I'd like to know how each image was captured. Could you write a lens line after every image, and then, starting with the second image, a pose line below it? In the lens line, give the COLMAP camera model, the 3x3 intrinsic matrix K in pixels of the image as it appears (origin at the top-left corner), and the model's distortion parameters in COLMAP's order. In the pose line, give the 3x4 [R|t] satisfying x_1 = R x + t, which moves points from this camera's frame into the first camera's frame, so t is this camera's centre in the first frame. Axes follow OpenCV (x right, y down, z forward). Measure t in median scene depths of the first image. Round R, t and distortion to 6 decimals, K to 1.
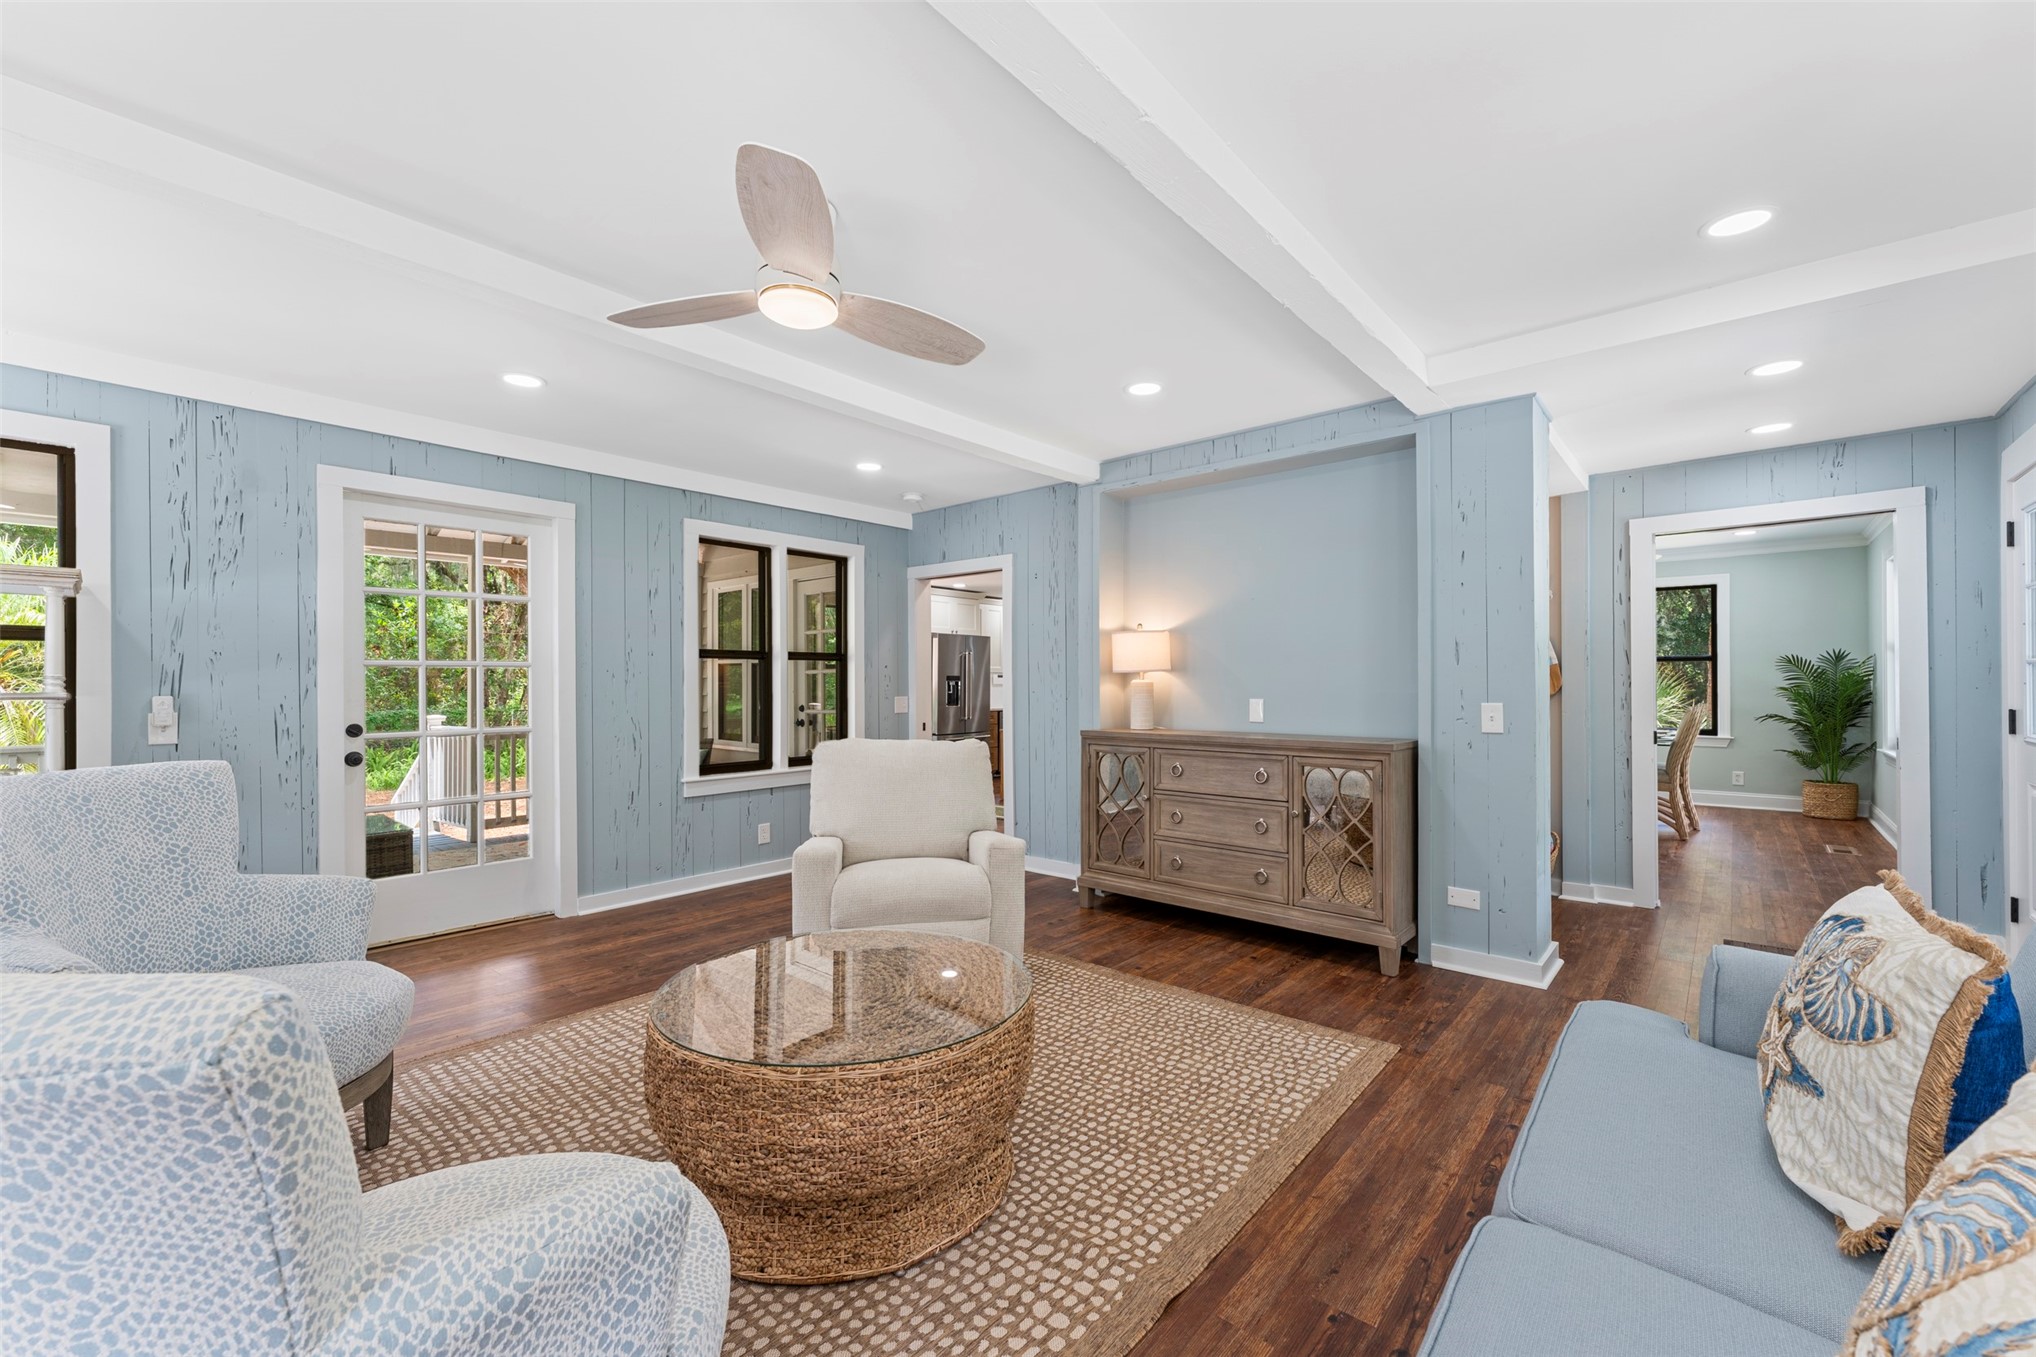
lens RADIAL K [[812.3, 0, 1014.7], [0, 812.3, 682.8], [0, 0, 1]] dist [-0.000584, 0.000449]
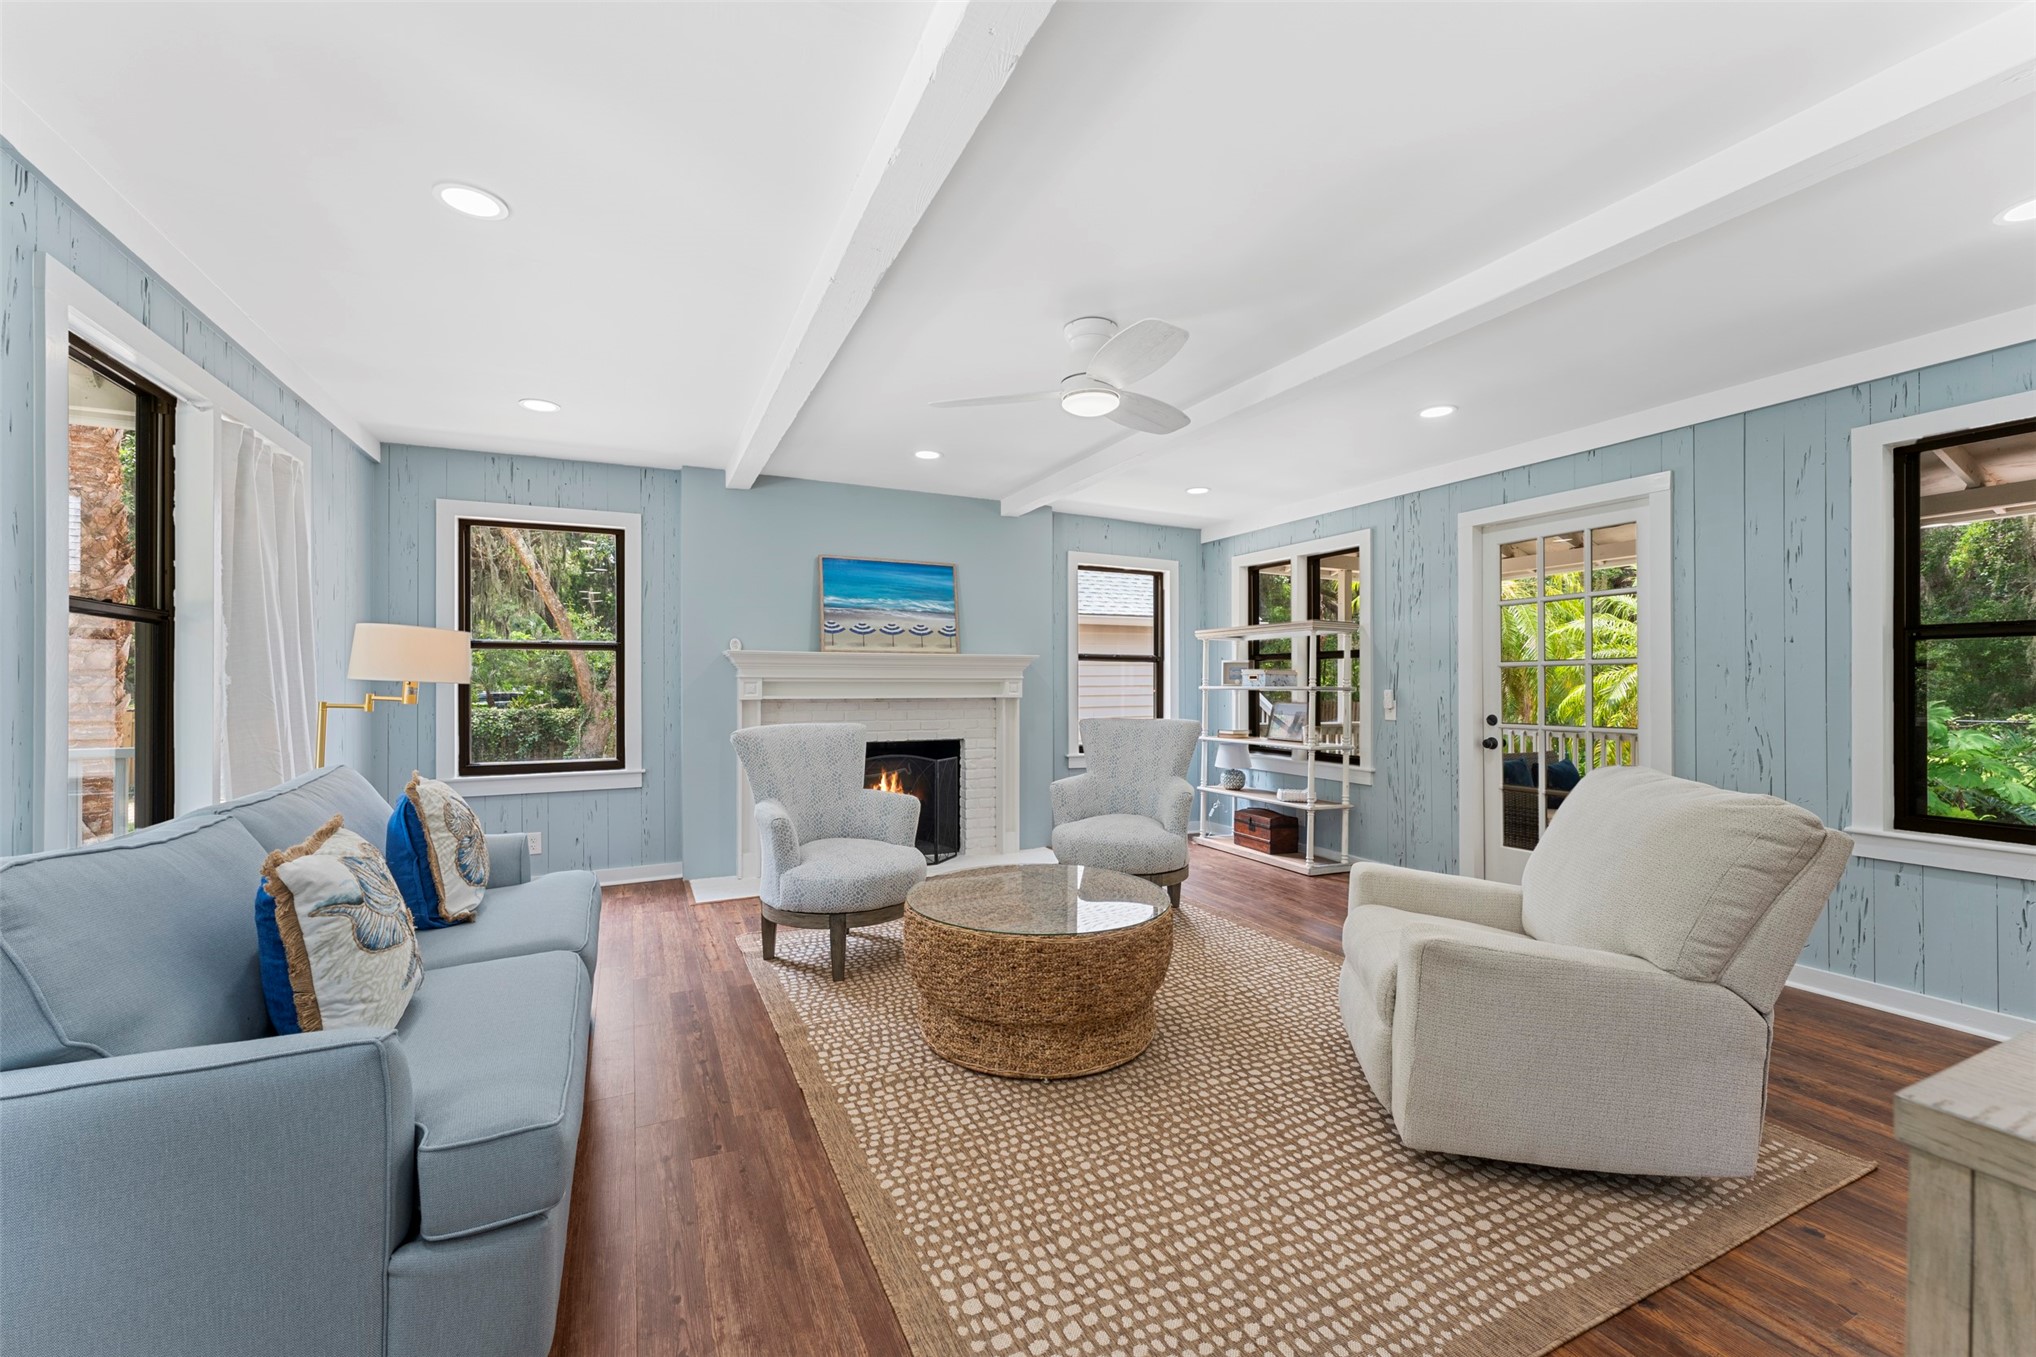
lens RADIAL K [[812.3, 0, 1014.7], [0, 812.3, 682.8], [0, 0, 1]] dist [-0.000584, 0.000449]
pose [[-0.396629, -0.001342, -0.917978, 0.903827], [0.000692, 0.999998, -0.001762, 0.006013], [0.917979, -0.001334, -0.396628, 1.249180]]
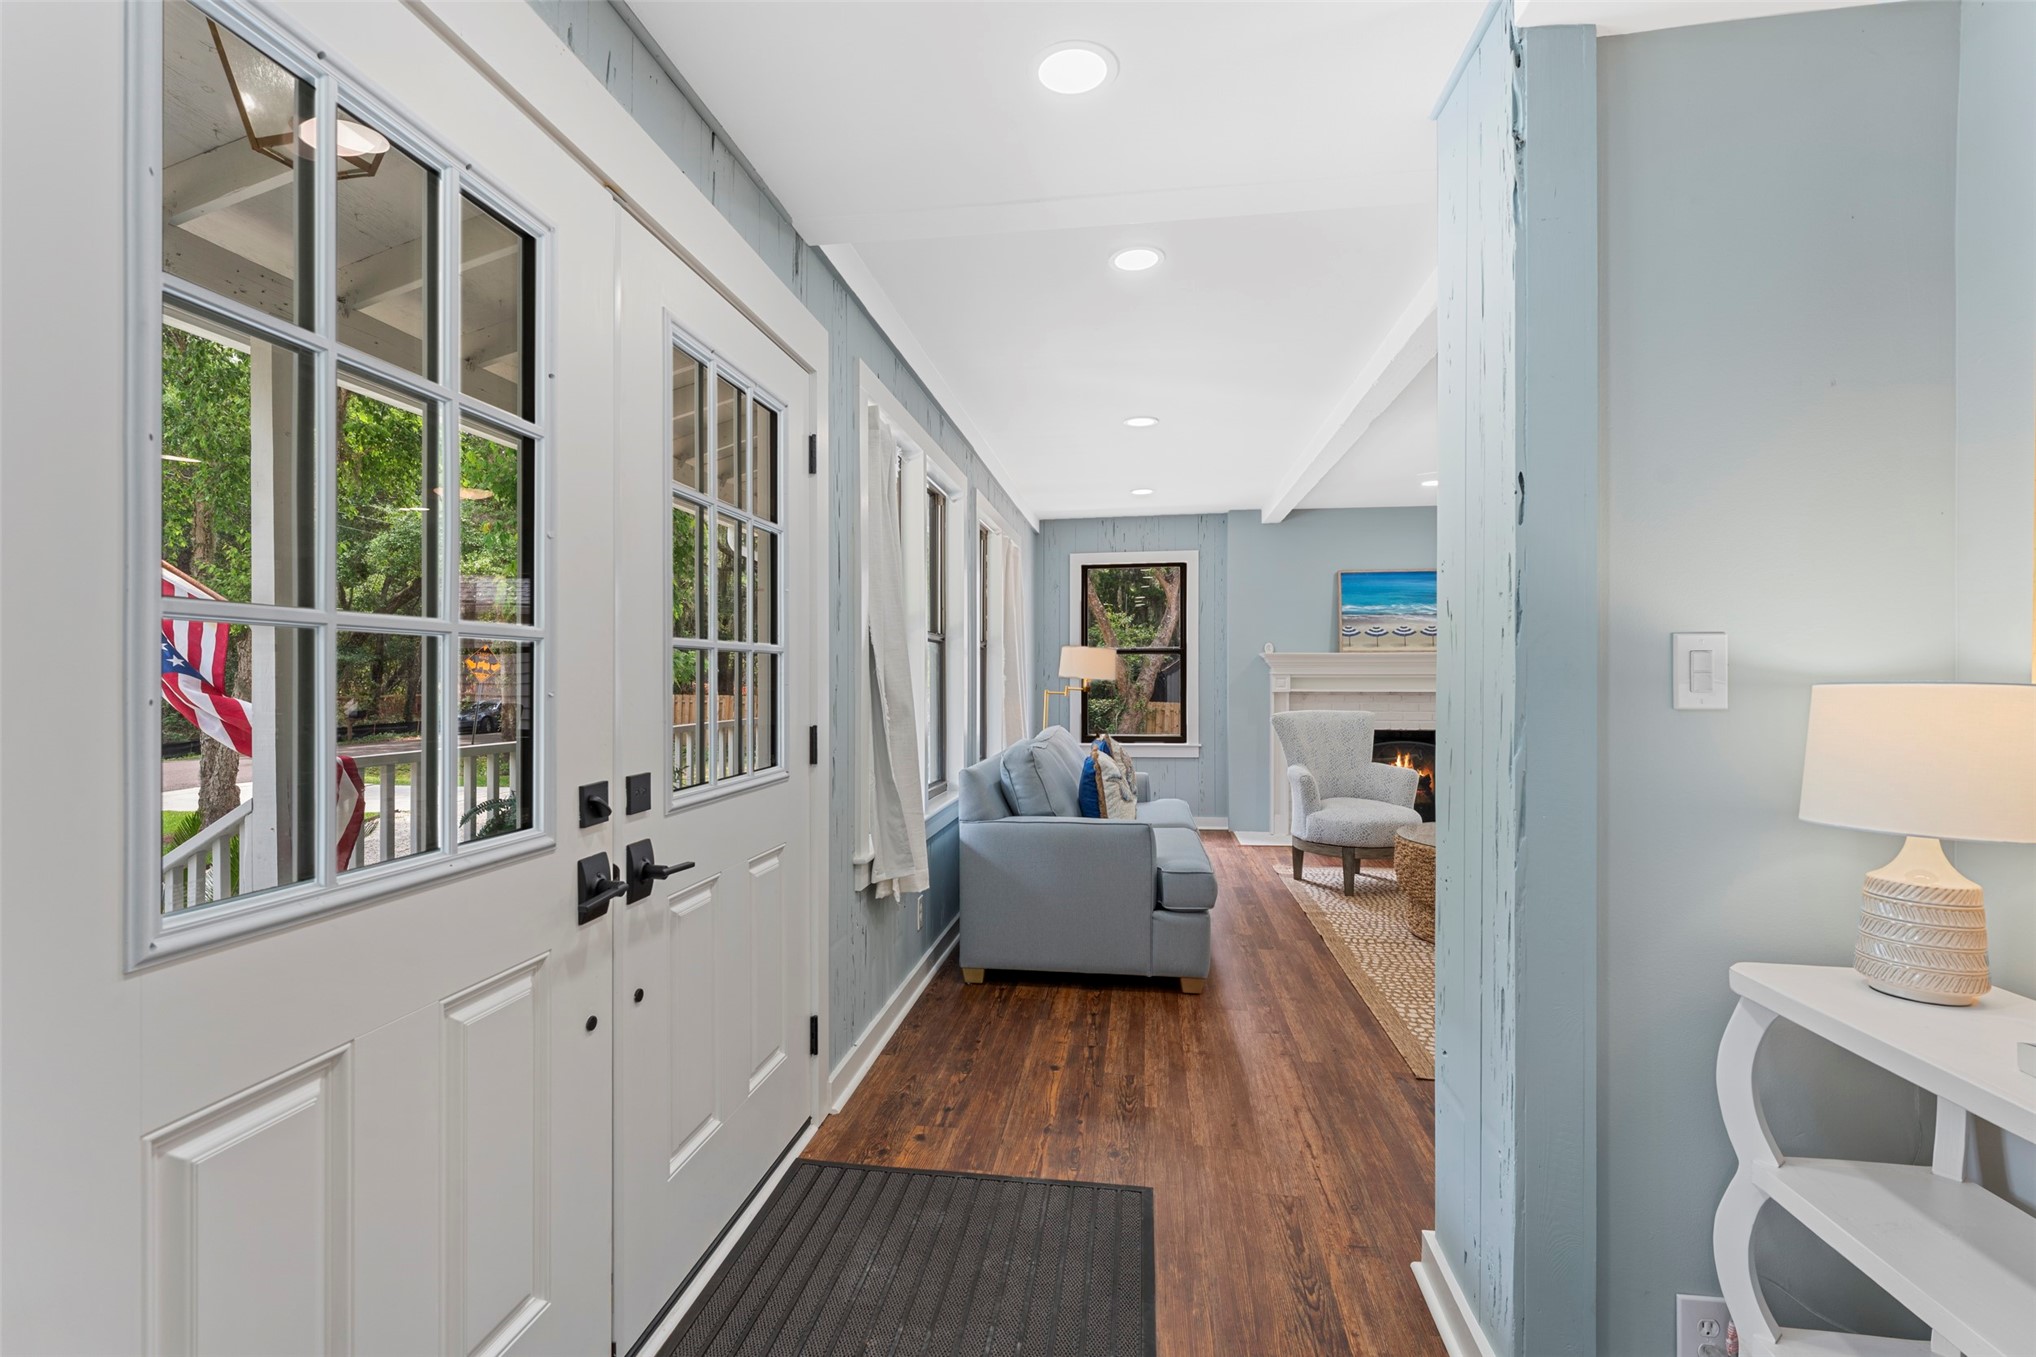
lens RADIAL K [[914.7, 0, 1018.0], [0, 914.7, 678.5], [0, 0, 1]] dist [0.000908, -0.000023]
pose [[-0.834989, 0.001312, -0.550265, 1.552336], [0.000417, 0.999998, 0.001752, -0.003301], [0.550266, 0.001233, -0.834989, 1.765376]]
